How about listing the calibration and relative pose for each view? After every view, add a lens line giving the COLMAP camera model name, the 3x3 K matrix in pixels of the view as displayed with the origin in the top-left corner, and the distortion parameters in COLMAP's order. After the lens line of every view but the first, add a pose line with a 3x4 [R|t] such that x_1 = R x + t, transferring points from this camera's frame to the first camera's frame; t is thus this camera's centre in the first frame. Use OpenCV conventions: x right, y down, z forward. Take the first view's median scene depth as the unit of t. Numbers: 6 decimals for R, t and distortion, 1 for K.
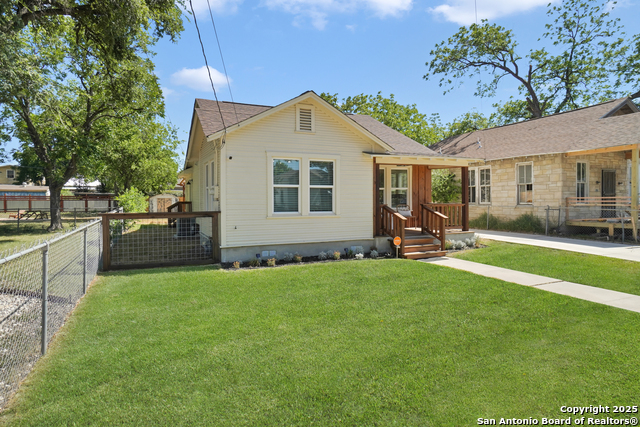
lens RADIAL K [[380.0, 0, 320.8], [0, 380.0, 201.0], [0, 0, 1]] dist [-0.001371, -0.000245]
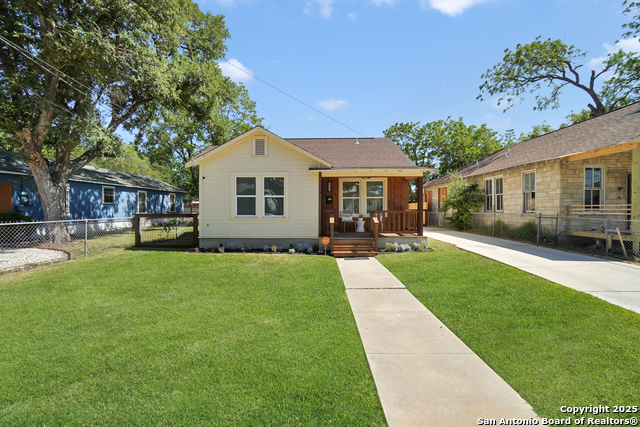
lens RADIAL K [[279.3, 0, 319.6], [0, 279.3, 210.3], [0, 0, 1]] dist [-0.060637, 0.020626]
pose [[0.901099, 0.007119, -0.433556, 0.382872], [-0.005405, 0.999972, 0.005186, 0.002927], [0.433580, -0.002329, 0.901112, 0.132673]]
